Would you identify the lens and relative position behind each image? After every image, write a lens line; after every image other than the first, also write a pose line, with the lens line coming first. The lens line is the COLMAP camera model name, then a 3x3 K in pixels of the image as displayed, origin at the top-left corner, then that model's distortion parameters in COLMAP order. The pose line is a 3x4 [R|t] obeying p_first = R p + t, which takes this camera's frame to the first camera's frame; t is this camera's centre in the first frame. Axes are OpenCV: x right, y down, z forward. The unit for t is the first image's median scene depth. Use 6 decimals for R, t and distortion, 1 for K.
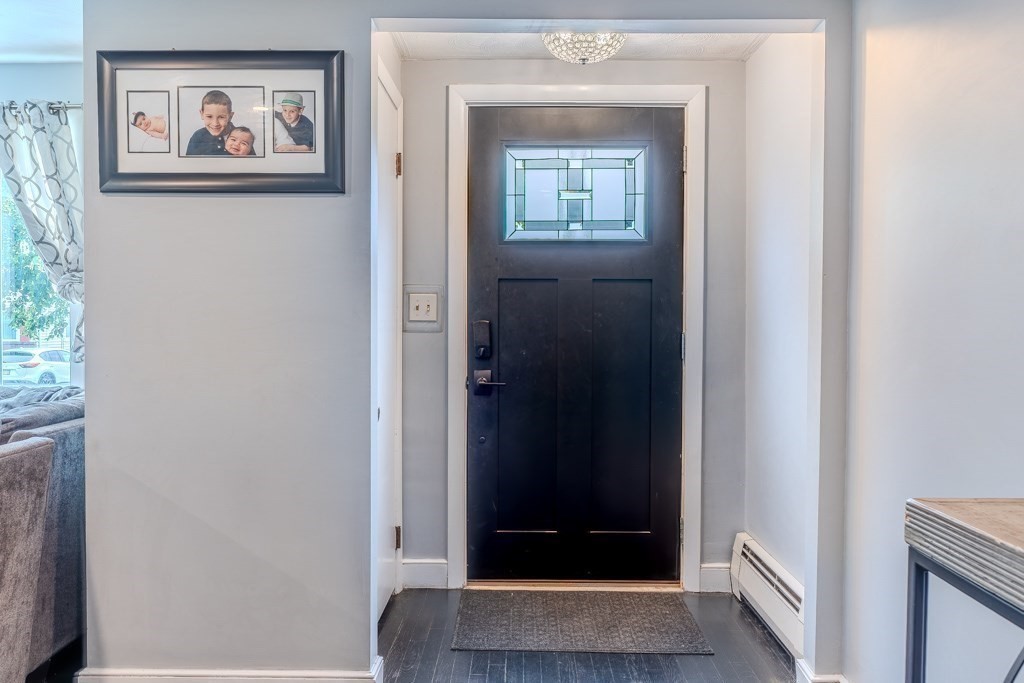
lens RADIAL K [[790.3, 0, 513.9], [0, 790.3, 348.6], [0, 0, 1]] dist [0.003483, 0.001113]
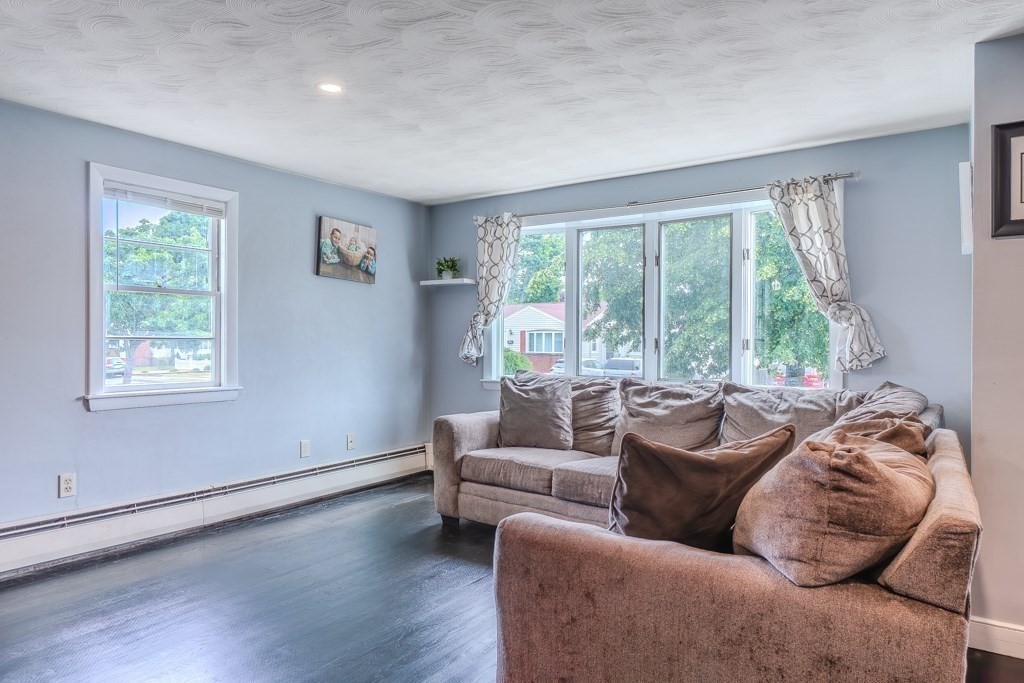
lens RADIAL K [[648.5, 0, 509.5], [0, 648.5, 350.6], [0, 0, 1]] dist [-0.030067, -0.000640]
pose [[0.822560, 0.004758, -0.568659, -0.410229], [-0.013755, 0.999839, -0.011530, 0.003313], [0.568512, 0.017306, 0.822493, -0.188399]]
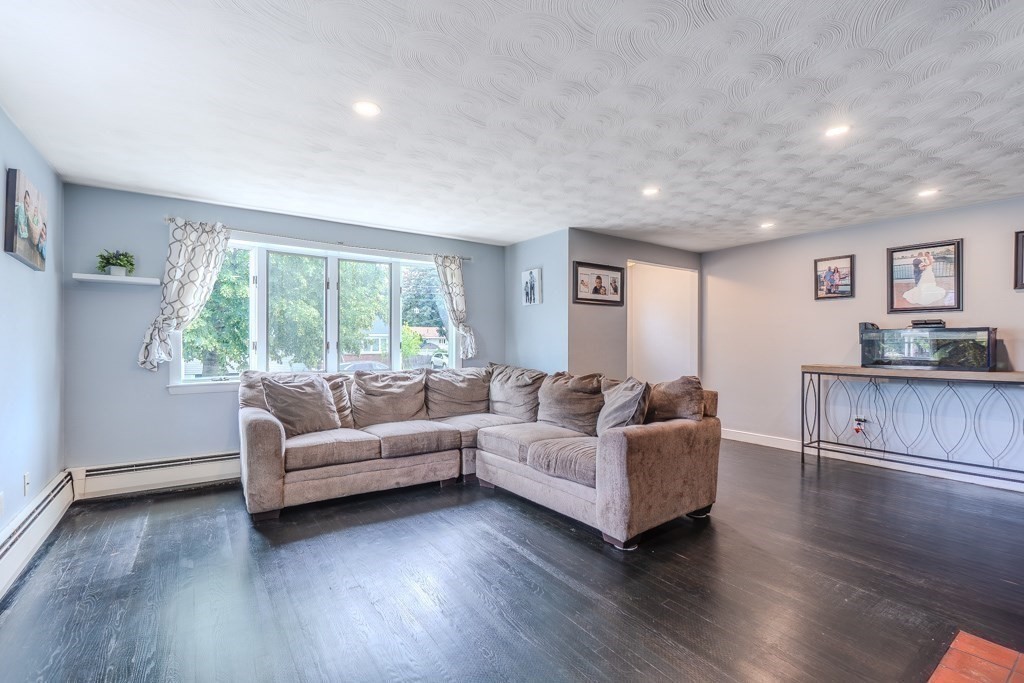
lens RADIAL K [[454.0, 0, 512.0], [0, 454.0, 341.5], [0, 0, 1]] dist [0.002622, 0.000086]
pose [[0.810432, -0.007001, 0.585790, -1.306014], [0.022783, 0.999549, -0.019574, -0.005303], [-0.585389, 0.029209, 0.810226, -0.268585]]
